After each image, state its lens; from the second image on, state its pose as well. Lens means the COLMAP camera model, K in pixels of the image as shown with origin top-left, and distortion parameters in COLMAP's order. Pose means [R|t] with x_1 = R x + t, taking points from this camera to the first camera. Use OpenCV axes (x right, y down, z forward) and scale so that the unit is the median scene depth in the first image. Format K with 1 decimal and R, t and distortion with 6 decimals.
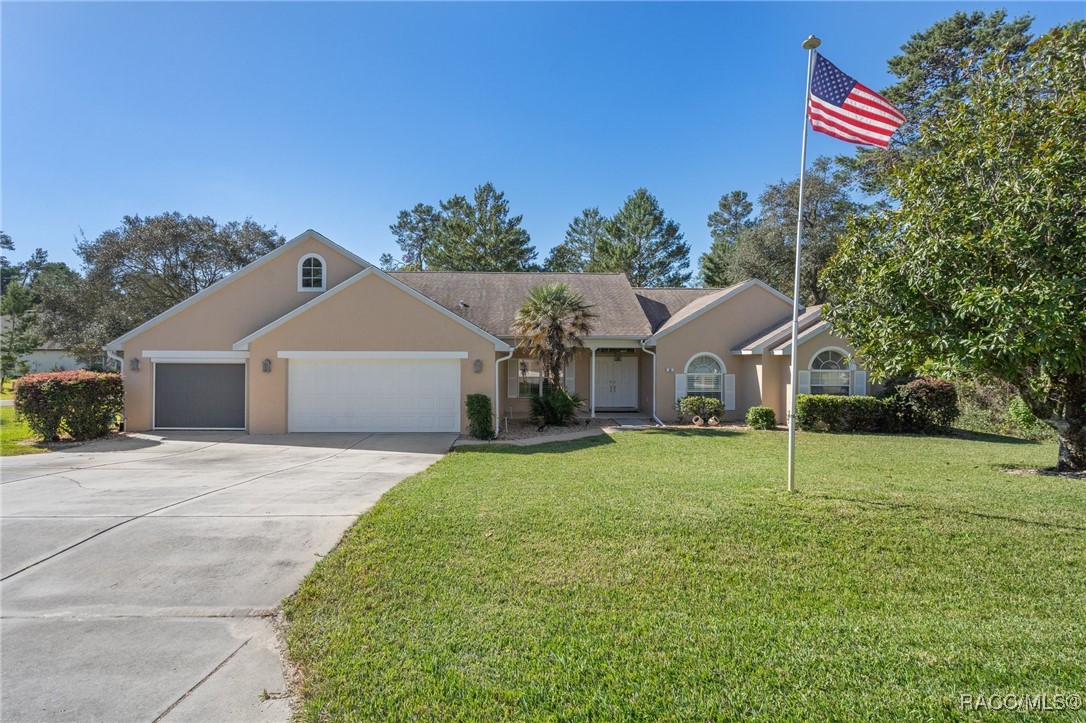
lens RADIAL K [[560.8, 0, 543.0], [0, 560.8, 361.5], [0, 0, 1]] dist [-0.001352, -0.000158]
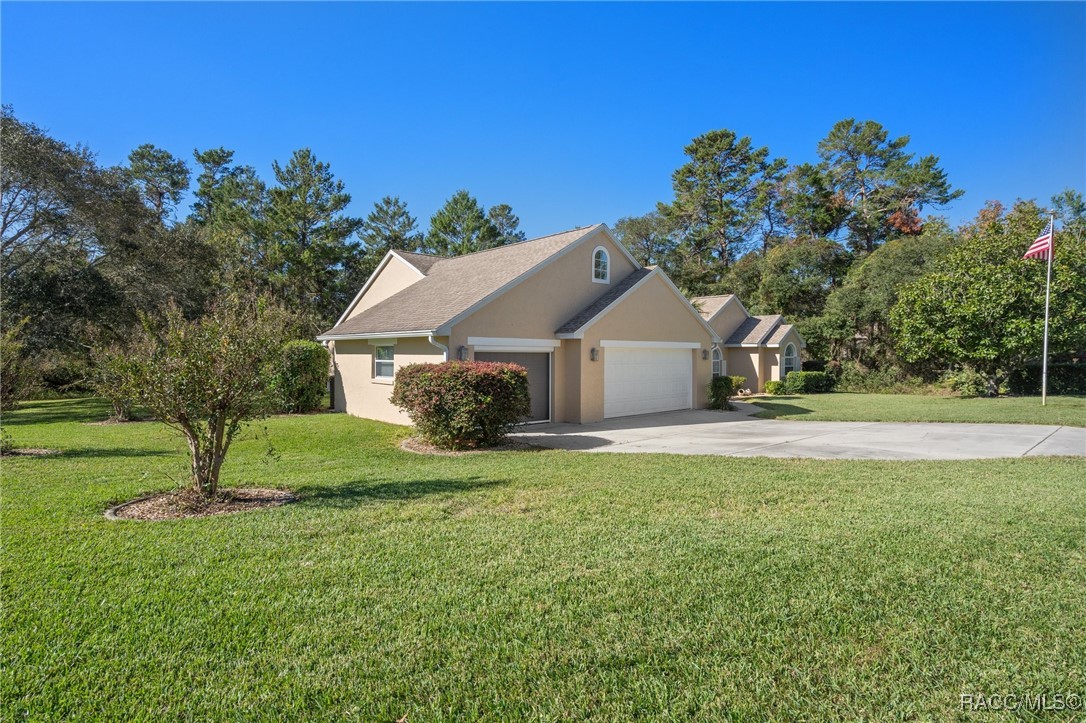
lens RADIAL K [[560.8, 0, 543.0], [0, 560.8, 361.5], [0, 0, 1]] dist [-0.001352, -0.000158]
pose [[0.751518, -0.010355, 0.659631, -1.037897], [0.002010, 0.999908, 0.013407, 0.005705], [-0.659709, -0.008750, 0.751470, 0.250261]]
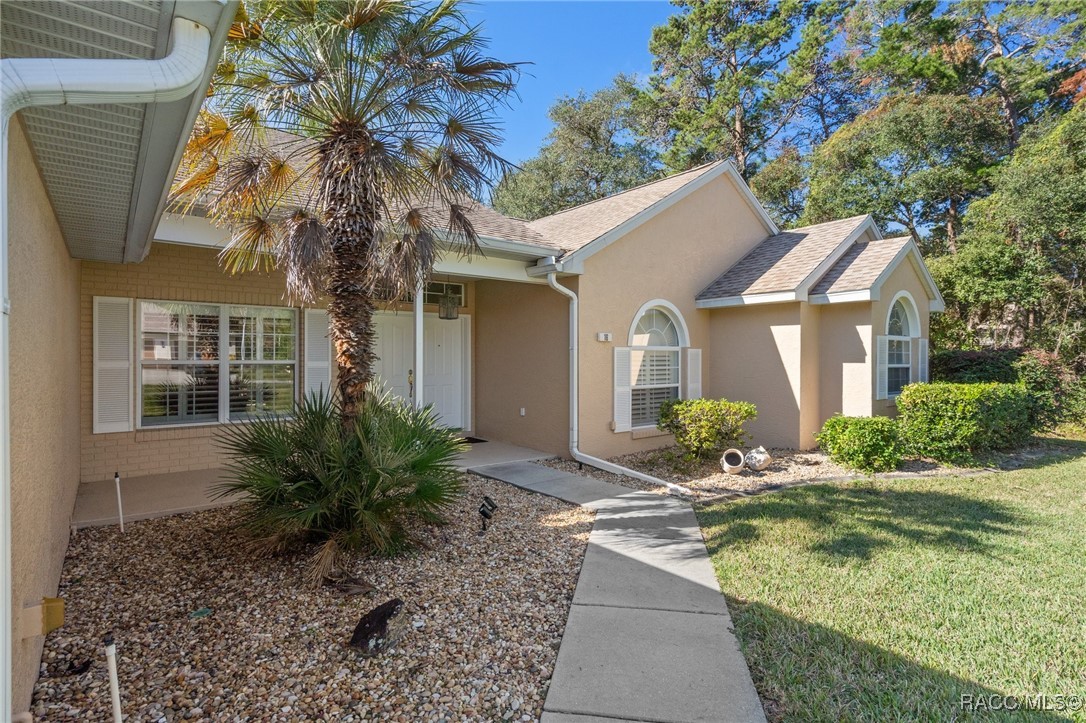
lens RADIAL K [[560.8, 0, 543.0], [0, 560.8, 361.5], [0, 0, 1]] dist [-0.001352, -0.000158]
pose [[0.797549, -0.003688, 0.603244, -0.060342], [0.003107, 0.999993, 0.002006, 0.034960], [-0.603247, 0.000274, 0.797555, 0.757838]]
